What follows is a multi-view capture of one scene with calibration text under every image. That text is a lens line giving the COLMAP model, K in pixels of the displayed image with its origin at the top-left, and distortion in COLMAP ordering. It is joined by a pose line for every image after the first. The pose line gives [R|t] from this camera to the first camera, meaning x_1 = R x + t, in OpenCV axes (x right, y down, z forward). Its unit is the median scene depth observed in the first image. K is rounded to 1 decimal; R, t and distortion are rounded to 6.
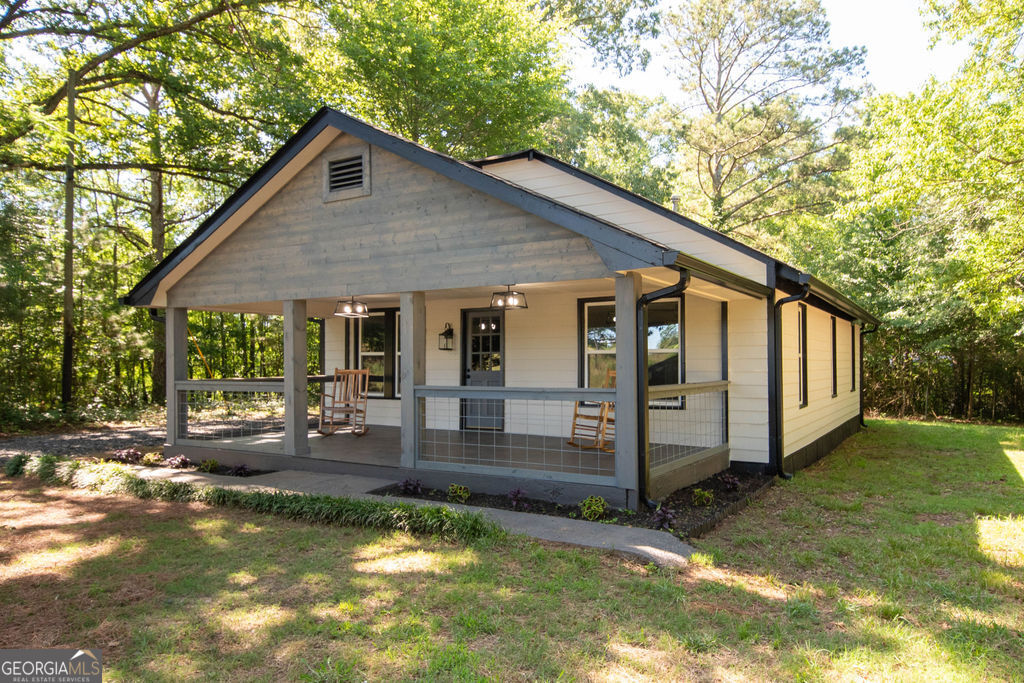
lens RADIAL K [[702.9, 0, 514.2], [0, 702.9, 345.2], [0, 0, 1]] dist [0.001495, 0.000460]
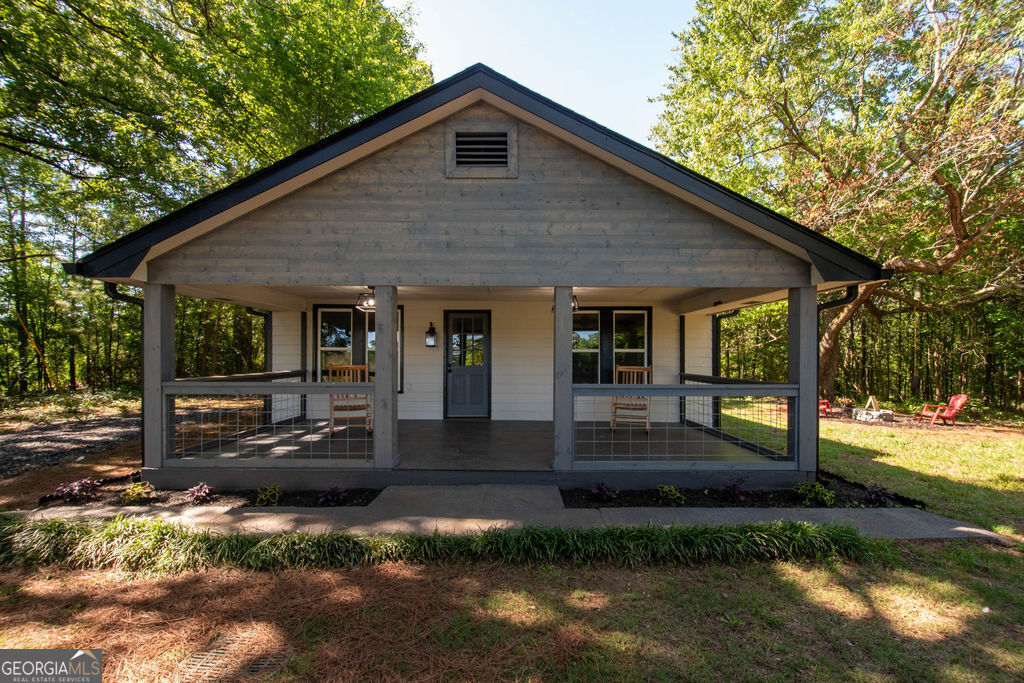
lens RADIAL K [[455.4, 0, 510.4], [0, 455.4, 348.6], [0, 0, 1]] dist [-0.004763, -0.000865]
pose [[0.852813, 0.014812, 0.522006, -0.519351], [-0.019099, 0.999814, 0.002831, 0.007984], [-0.521867, -0.012384, 0.852937, 0.492966]]
